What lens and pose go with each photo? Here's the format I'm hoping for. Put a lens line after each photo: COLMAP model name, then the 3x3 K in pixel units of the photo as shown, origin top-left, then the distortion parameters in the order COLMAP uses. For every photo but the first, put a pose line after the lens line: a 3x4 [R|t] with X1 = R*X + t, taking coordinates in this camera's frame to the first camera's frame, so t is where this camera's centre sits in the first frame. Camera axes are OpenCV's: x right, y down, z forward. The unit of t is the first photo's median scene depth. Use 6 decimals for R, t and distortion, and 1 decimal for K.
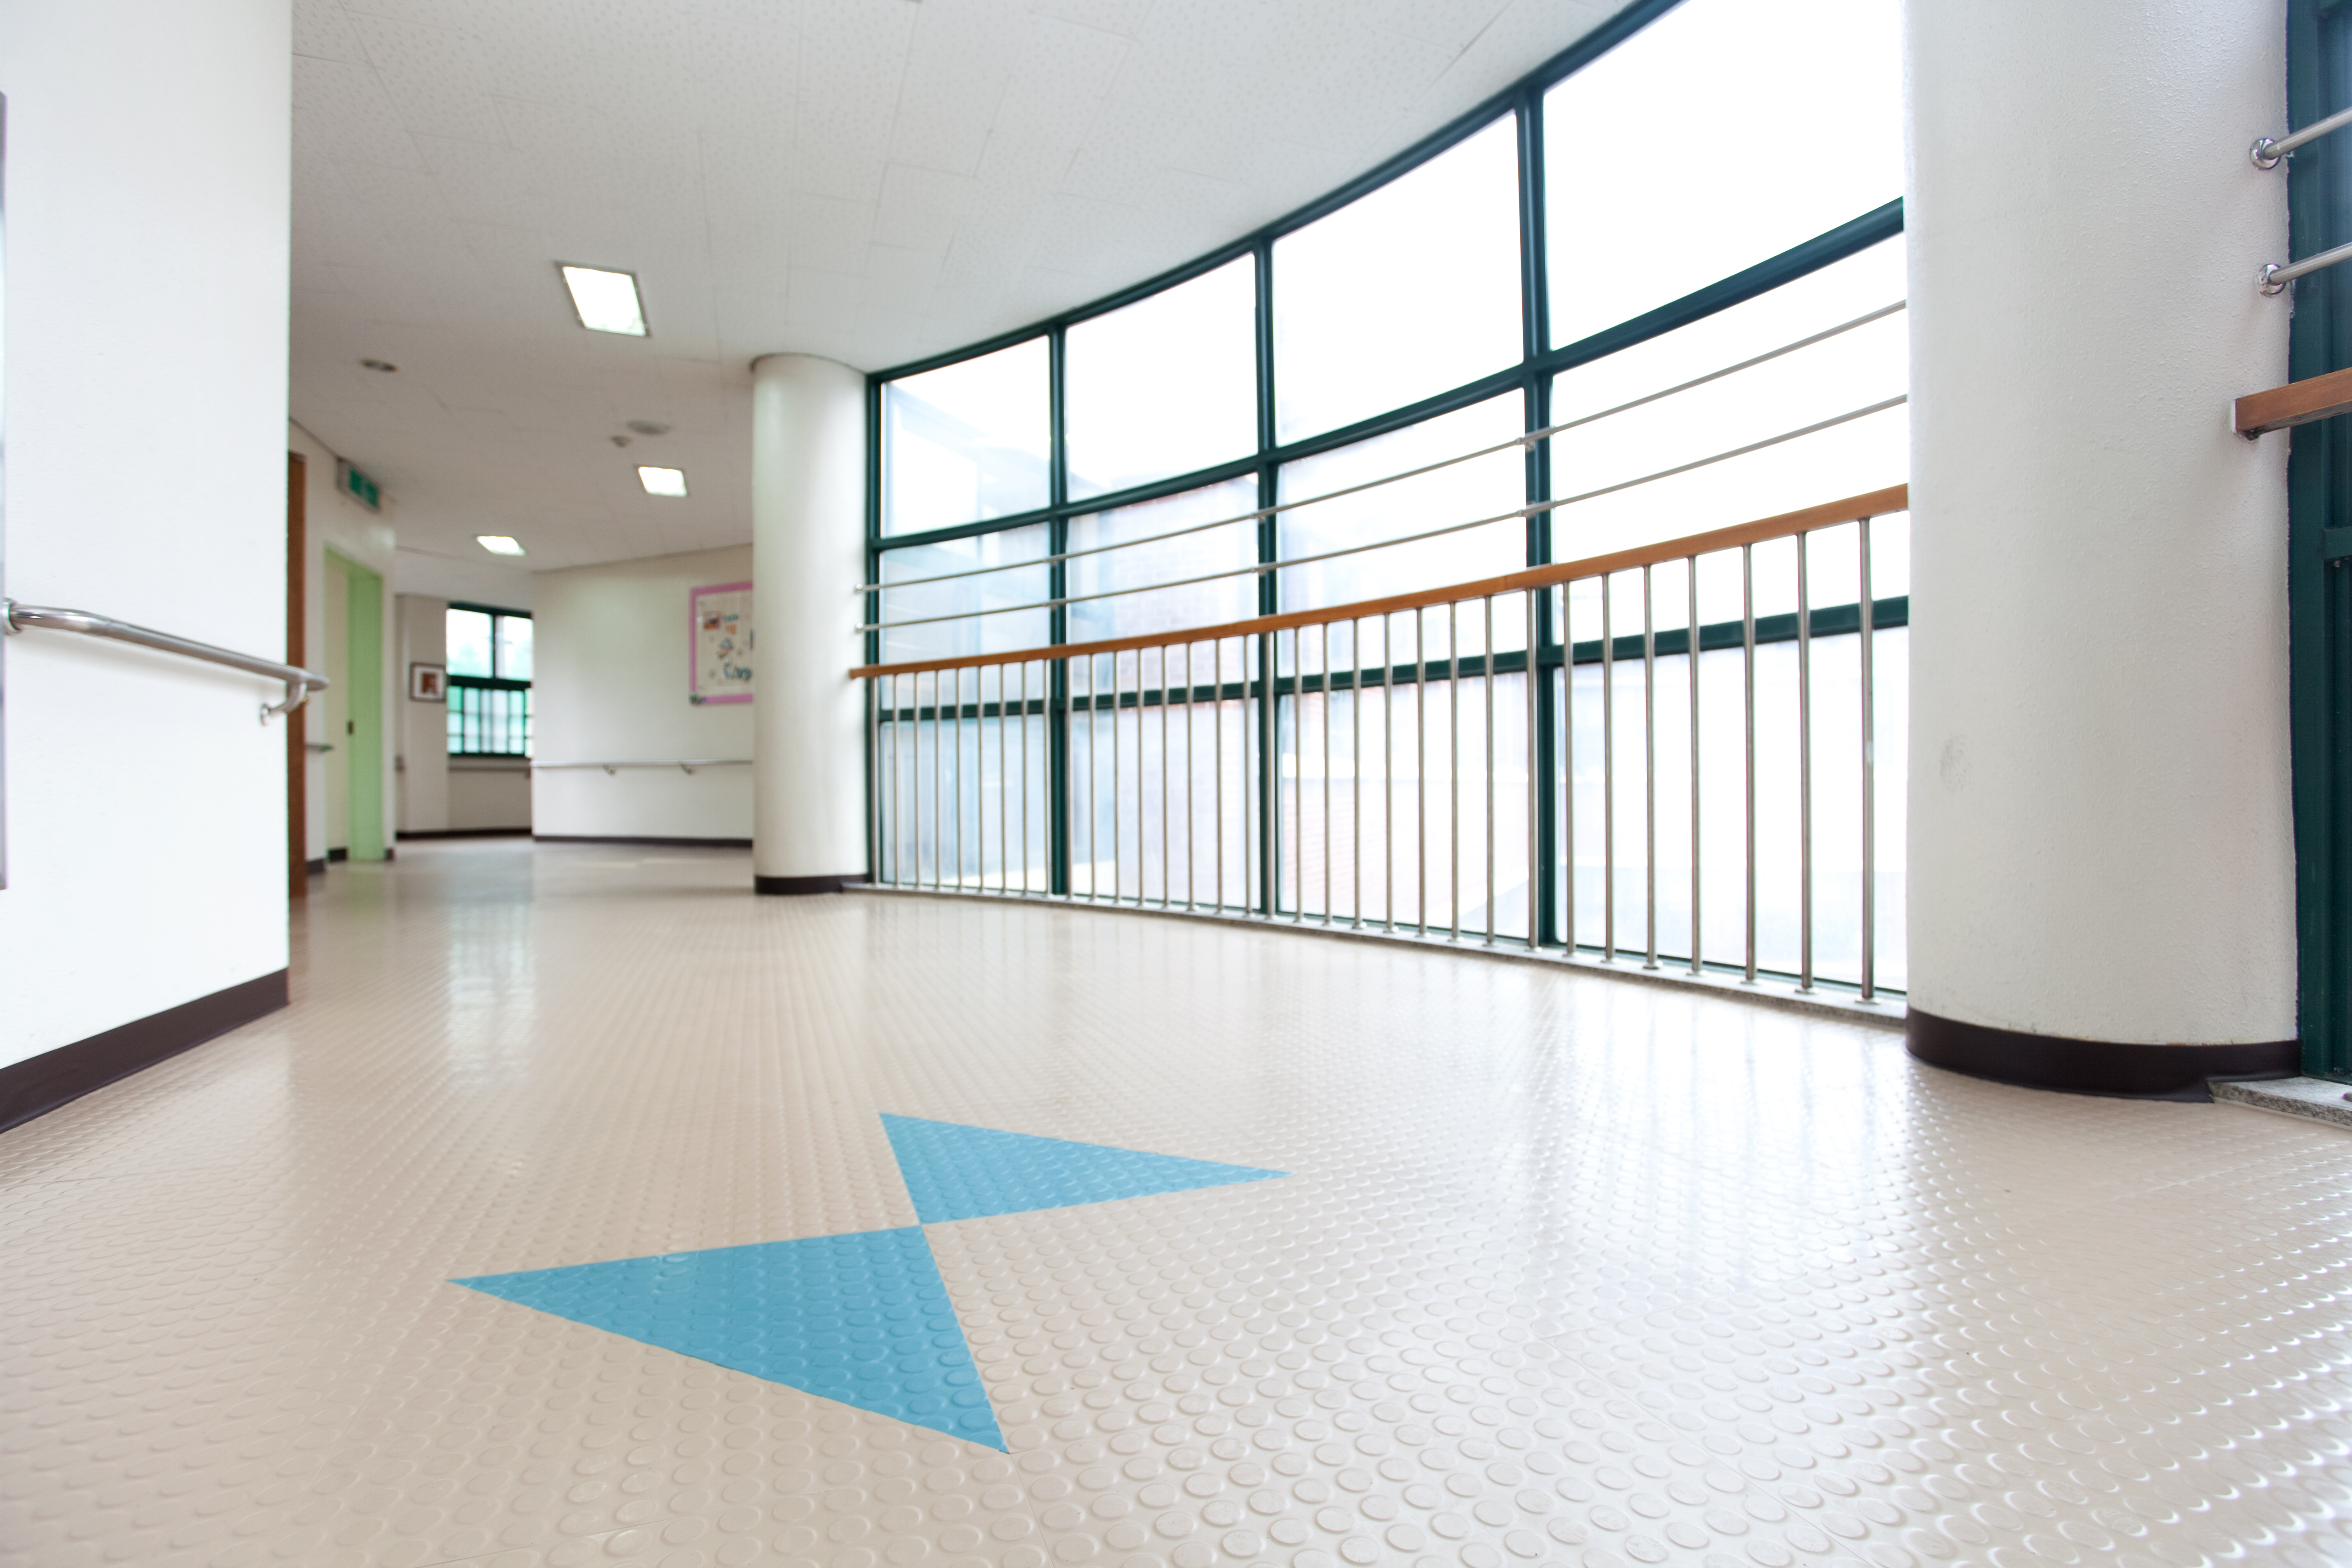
lens RADIAL K [[1118.0, 0, 1176.0], [0, 1118.0, 784.0], [0, 0, 1]] dist [-0.057073, 0.000159]
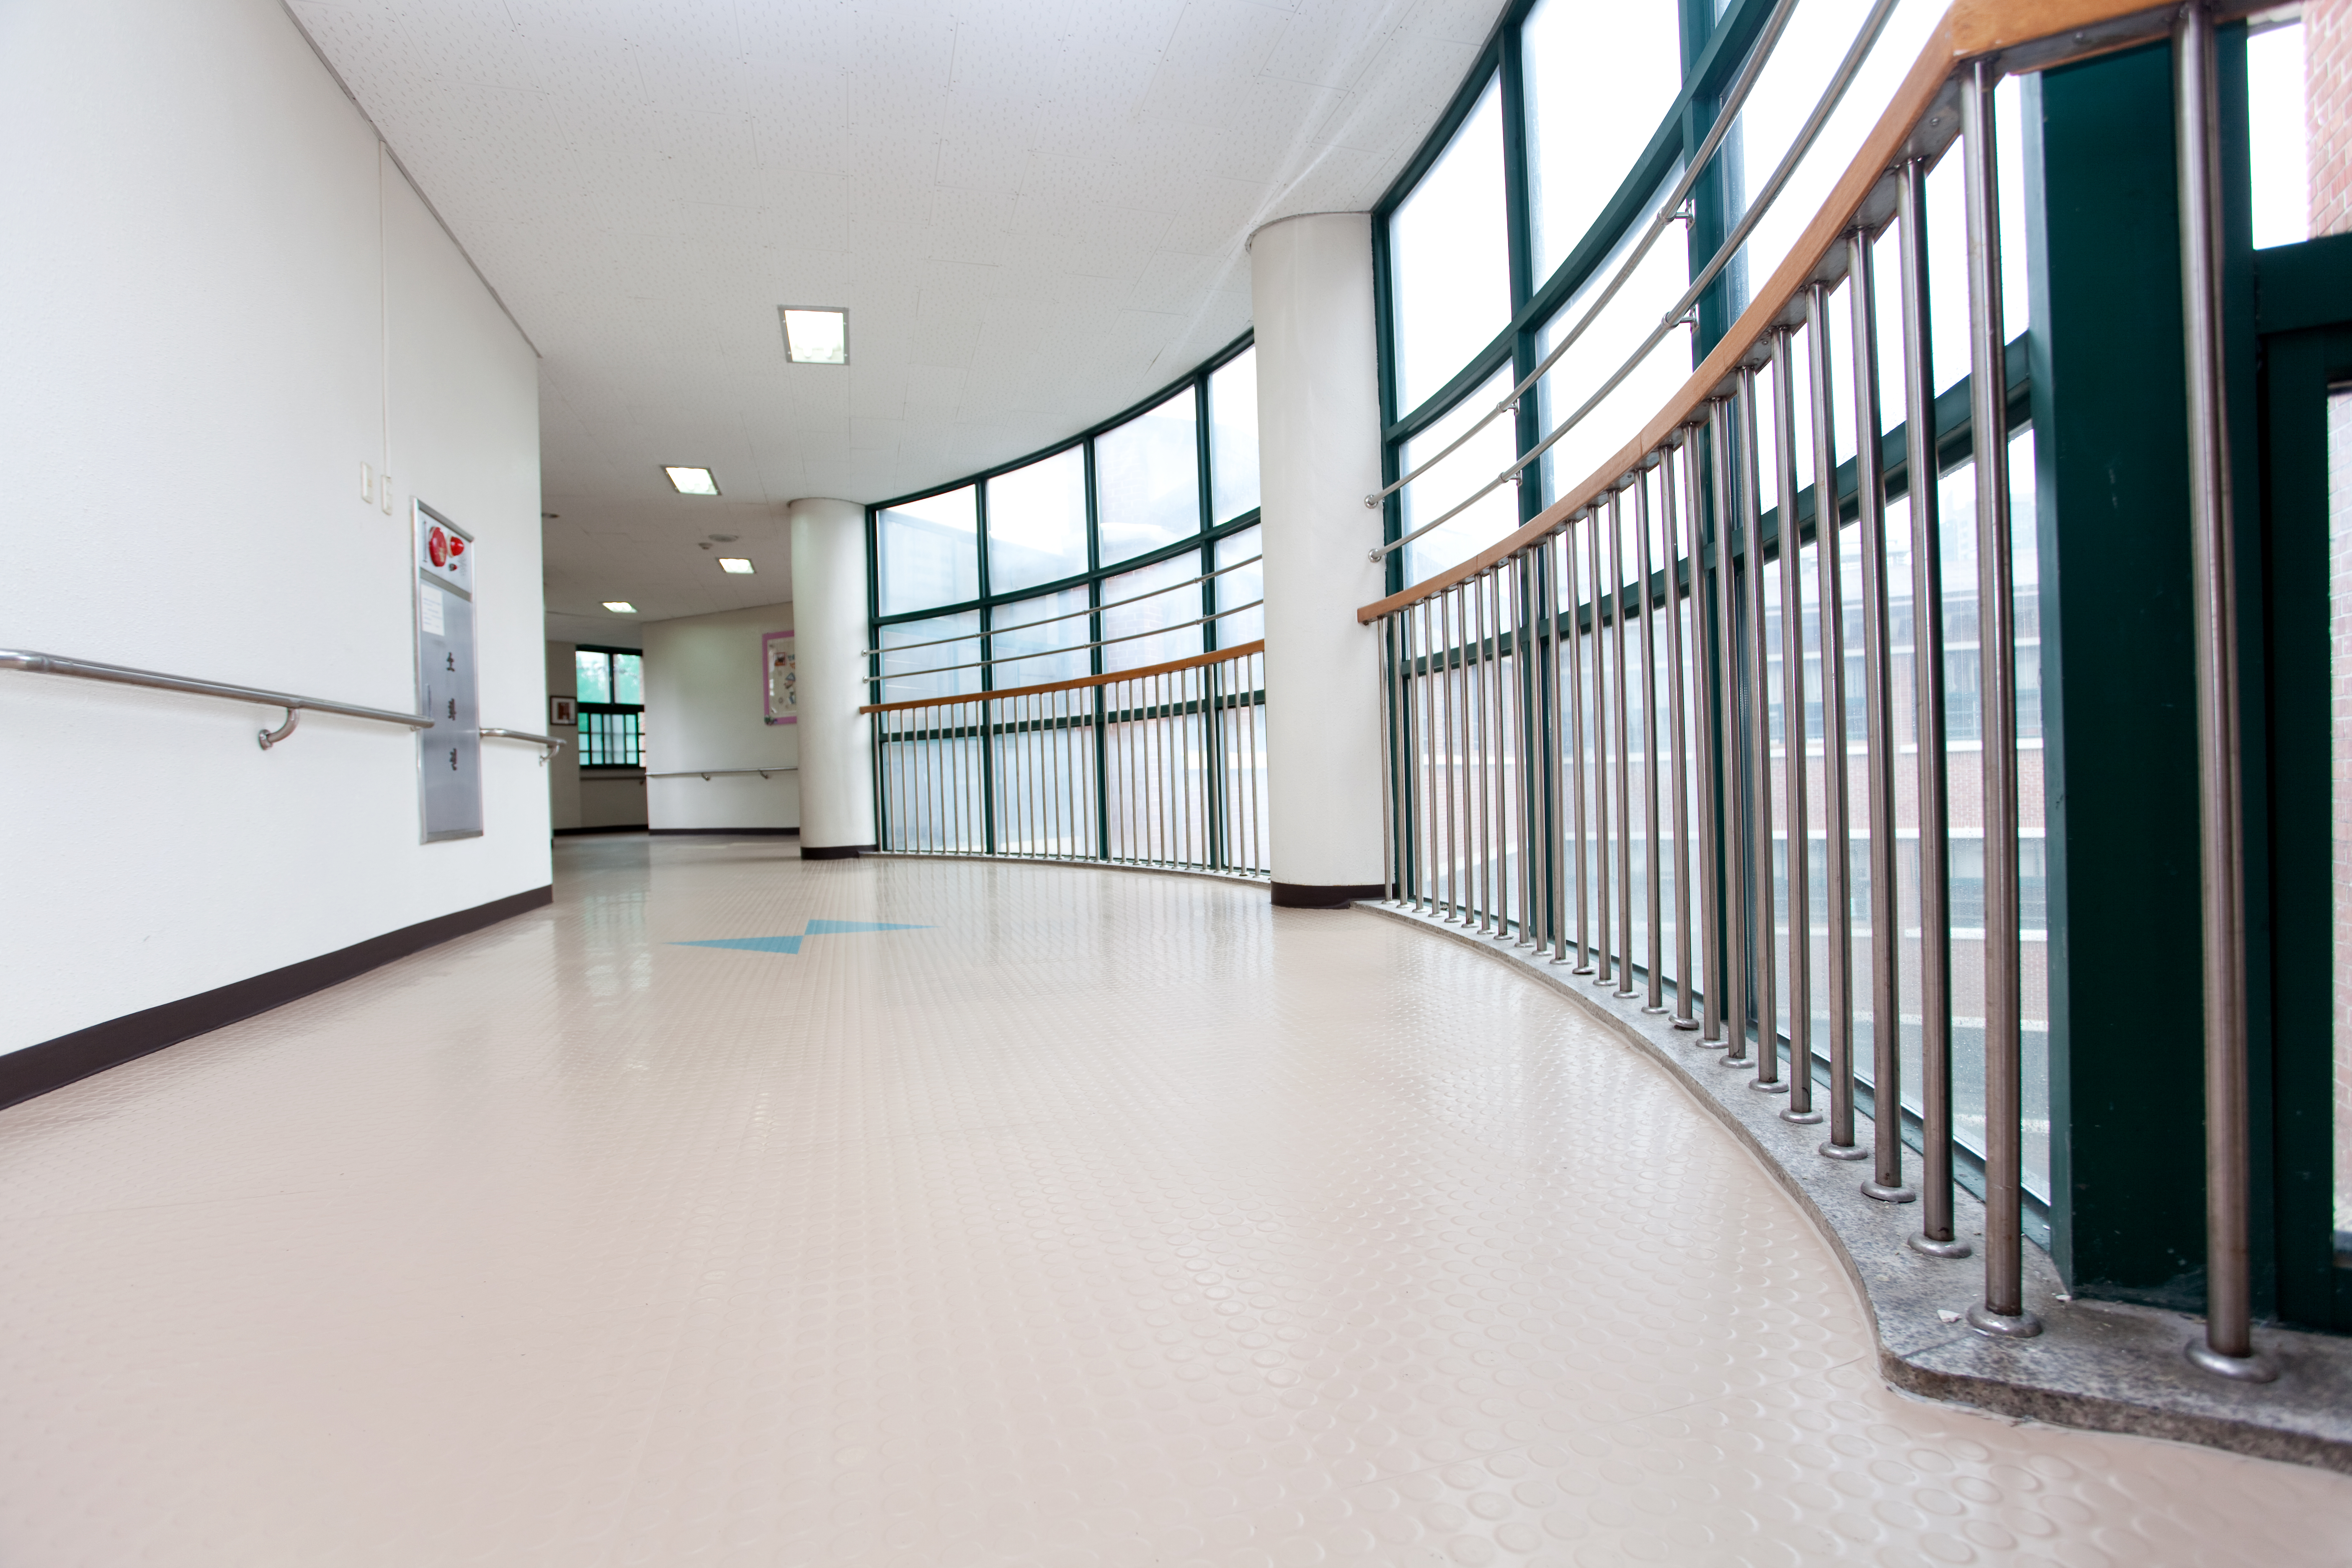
lens RADIAL K [[1118.0, 0, 1176.0], [0, 1118.0, 784.0], [0, 0, 1]] dist [-0.057073, 0.000159]
pose [[0.996841, -0.025858, -0.075098, 0.238083], [0.026656, 0.999598, 0.009645, -0.003840], [0.074819, -0.011616, 0.997130, -0.456038]]
